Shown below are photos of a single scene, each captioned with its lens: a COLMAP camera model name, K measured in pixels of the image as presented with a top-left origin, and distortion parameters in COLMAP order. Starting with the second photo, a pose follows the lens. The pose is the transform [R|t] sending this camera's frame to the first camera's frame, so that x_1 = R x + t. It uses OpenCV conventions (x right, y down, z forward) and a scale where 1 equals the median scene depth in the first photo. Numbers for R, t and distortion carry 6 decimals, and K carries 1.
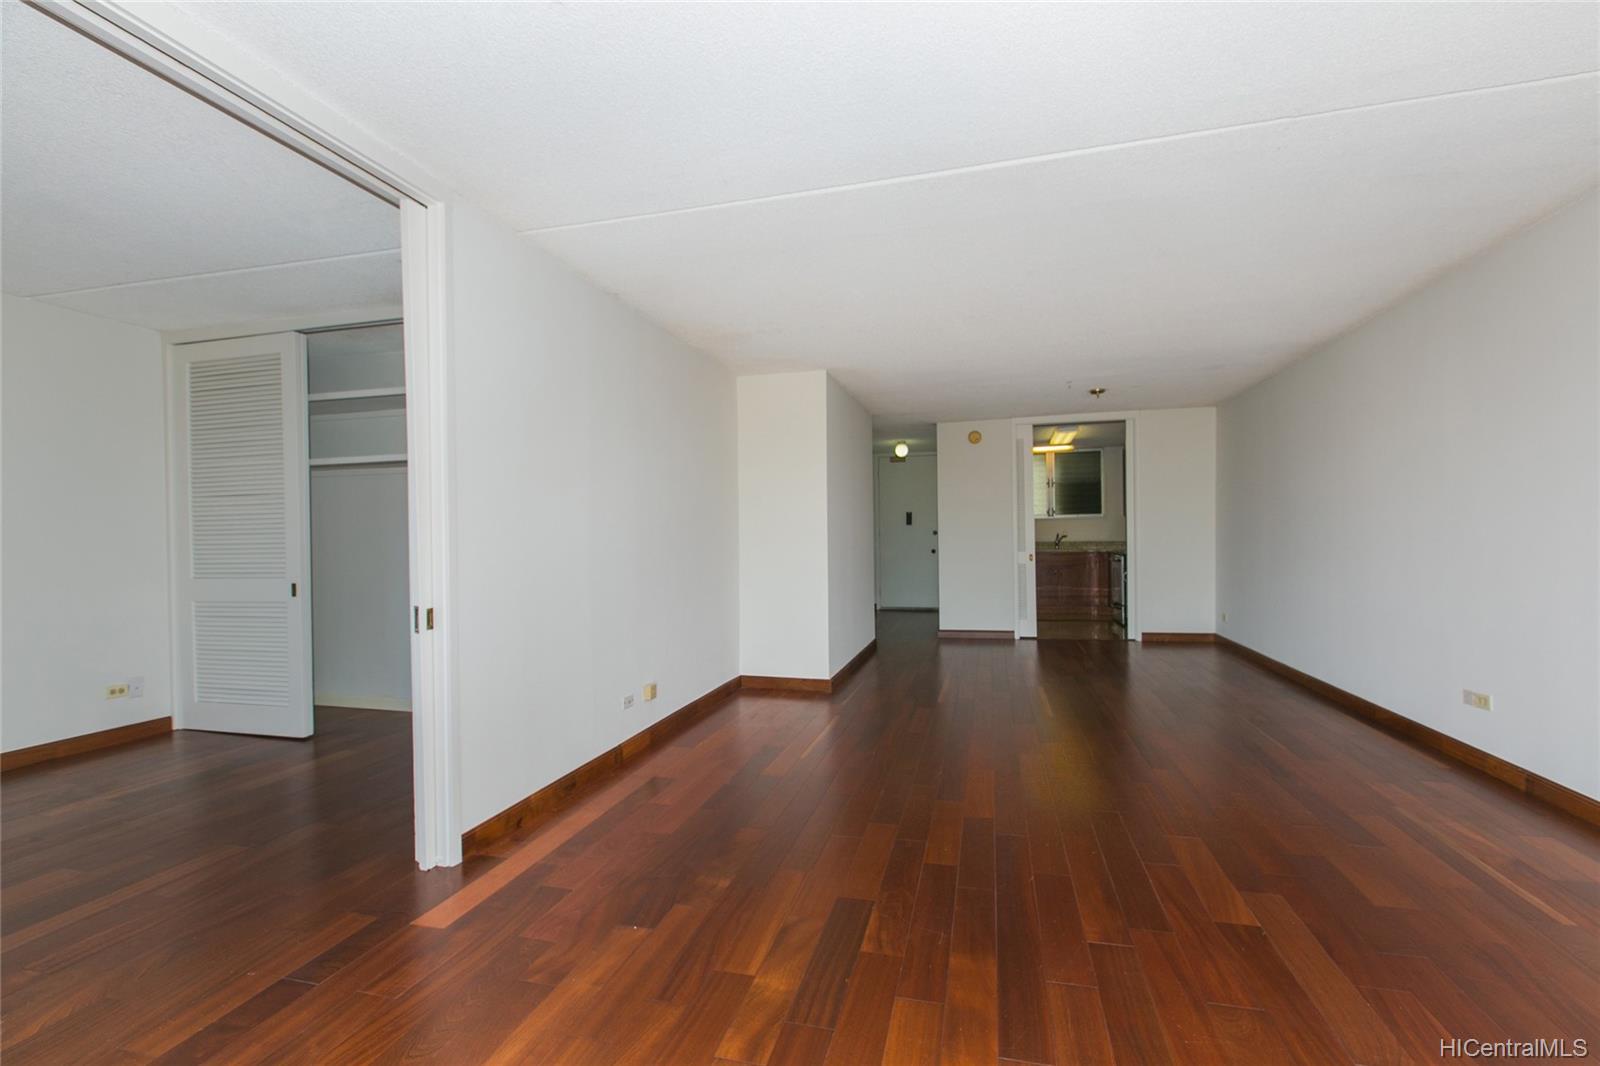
lens RADIAL K [[710.8, 0, 800.0], [0, 710.8, 533.0], [0, 0, 1]] dist [0.000200, 0.000037]
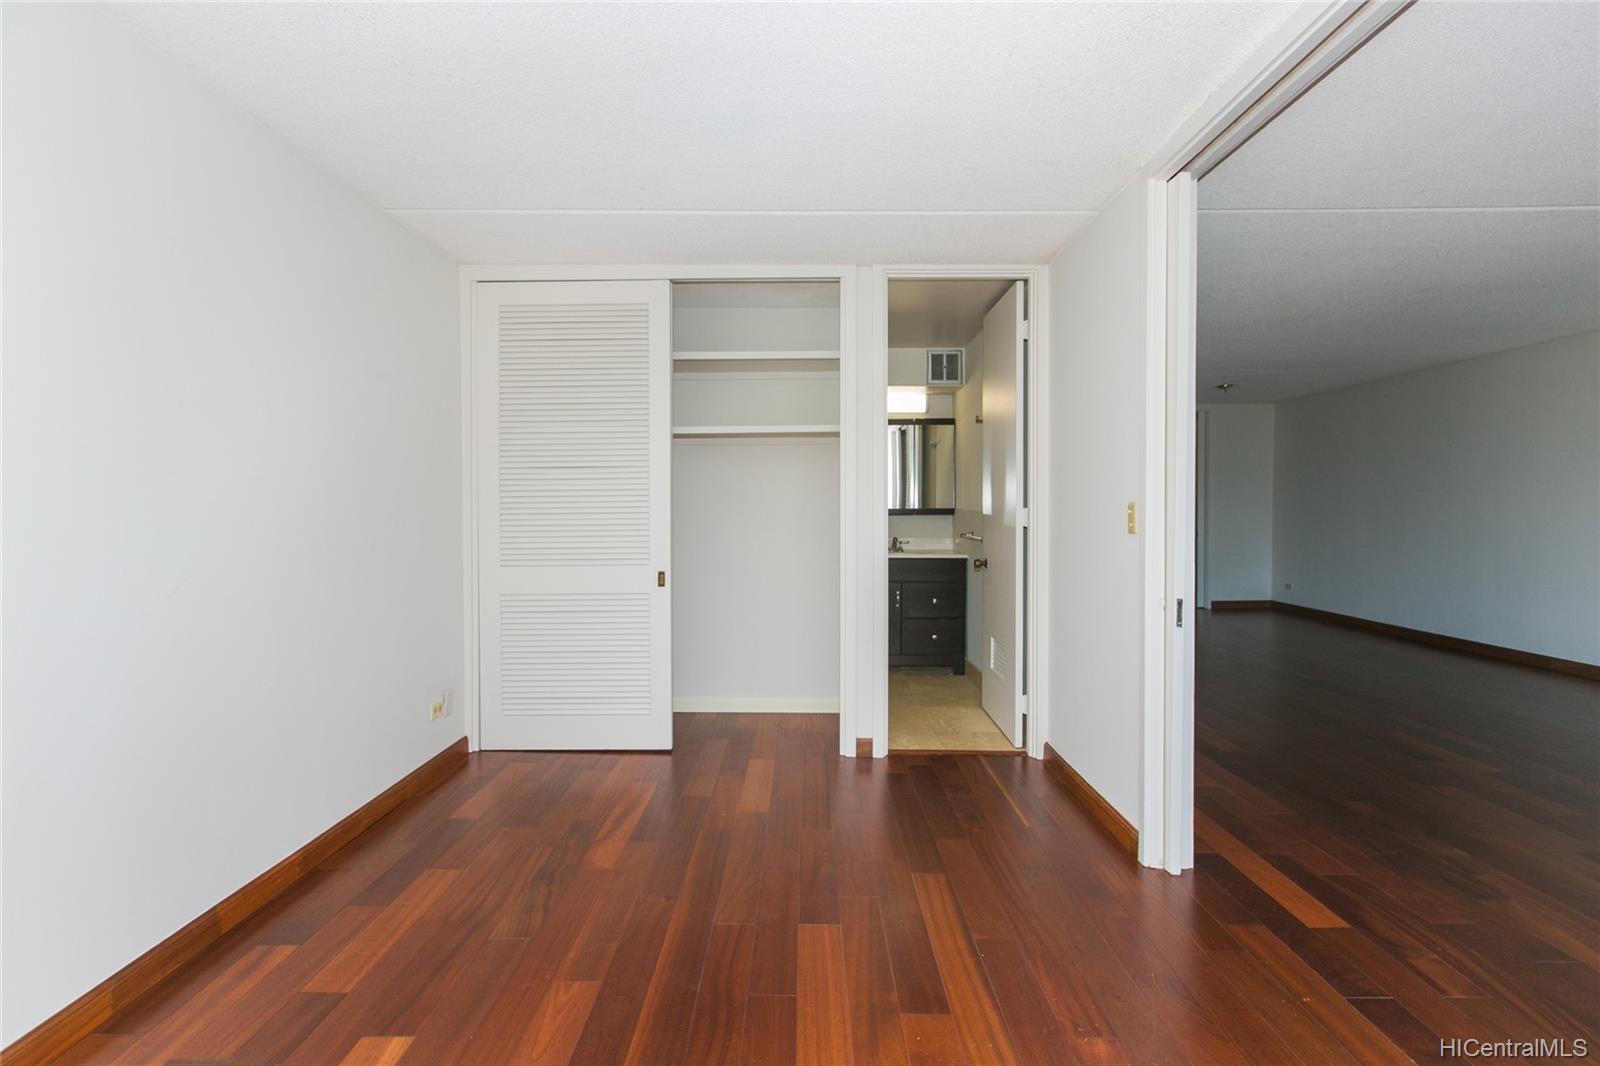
lens RADIAL K [[719.6, 0, 801.9], [0, 719.6, 507.6], [0, 0, 1]] dist [-0.001643, -0.000155]
pose [[0.965416, 0.009705, 0.260534, -0.762395], [-0.011488, 0.999920, 0.005319, -0.011374], [-0.260462, -0.008128, 0.965450, 0.121287]]
